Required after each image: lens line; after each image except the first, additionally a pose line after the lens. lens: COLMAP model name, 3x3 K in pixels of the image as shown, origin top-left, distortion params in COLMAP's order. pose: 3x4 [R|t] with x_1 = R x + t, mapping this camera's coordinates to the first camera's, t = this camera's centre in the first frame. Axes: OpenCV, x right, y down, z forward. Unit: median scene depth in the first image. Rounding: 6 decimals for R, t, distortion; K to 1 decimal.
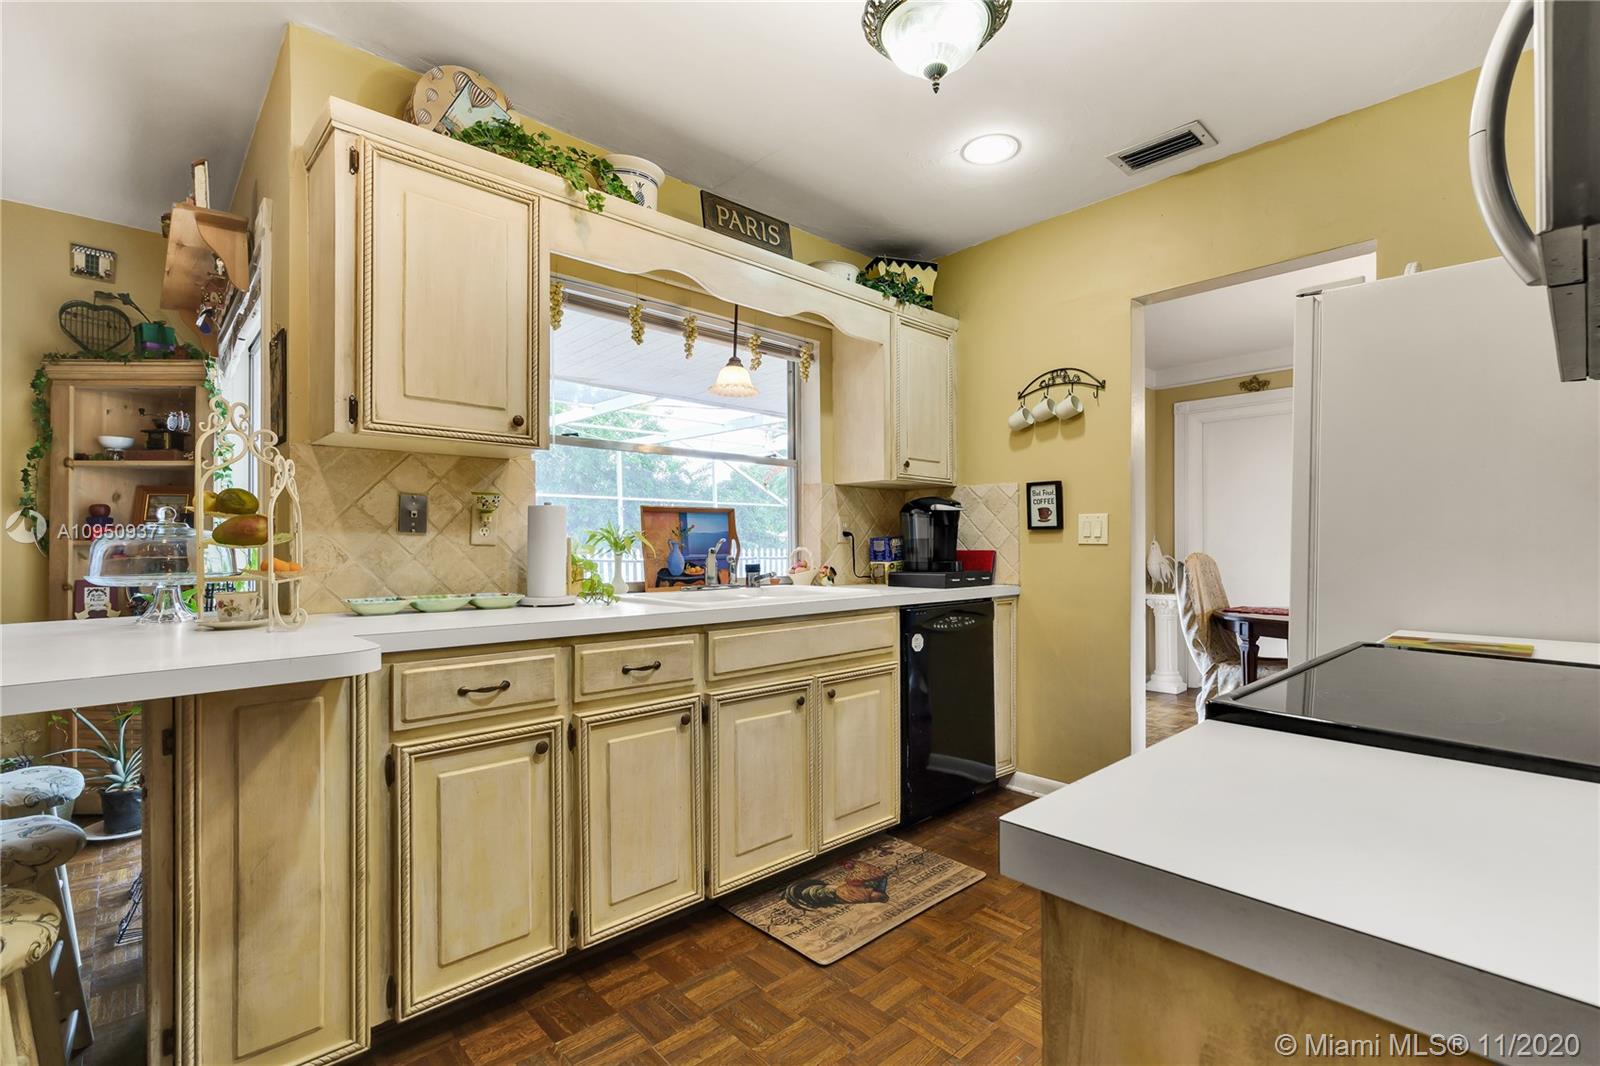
lens RADIAL K [[728.2, 0, 797.1], [0, 728.2, 542.6], [0, 0, 1]] dist [-0.001866, 0.000646]
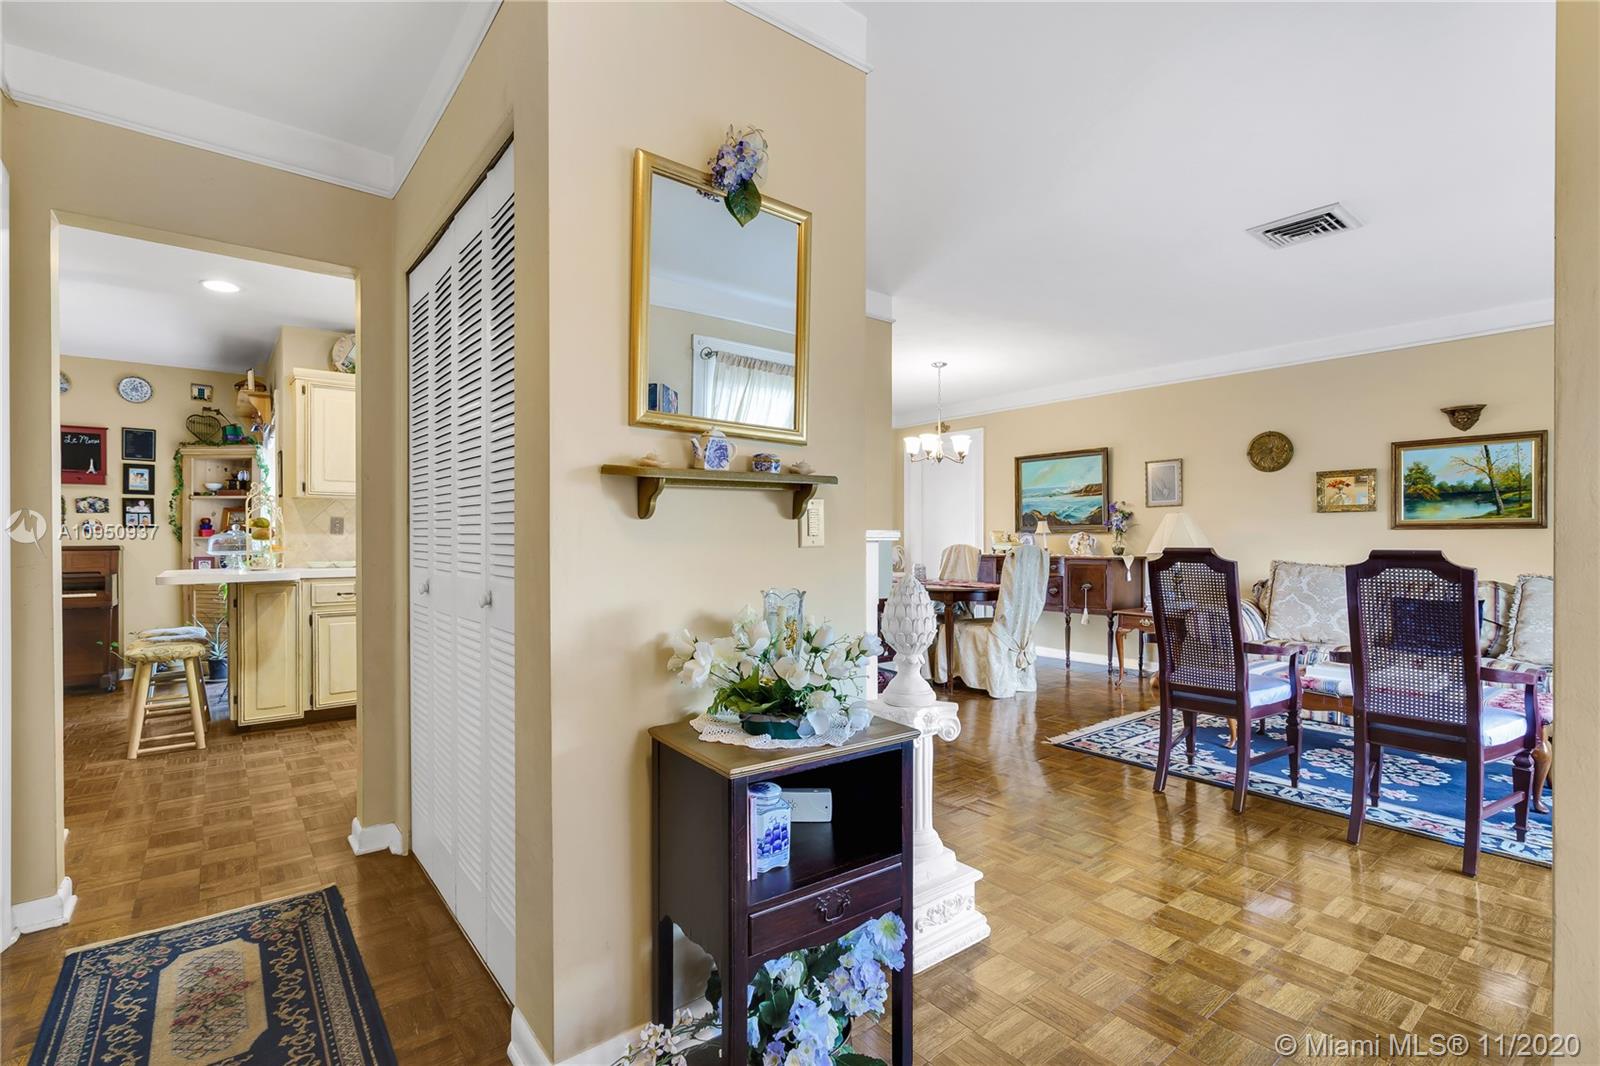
lens RADIAL K [[735.0, 0, 790.8], [0, 735.0, 540.5], [0, 0, 1]] dist [-0.001465, 0.000640]
pose [[0.997058, 0.000441, -0.076643, 1.015272], [0.000121, 0.999973, 0.007330, -0.008967], [0.076644, -0.007317, 0.997032, -1.133485]]
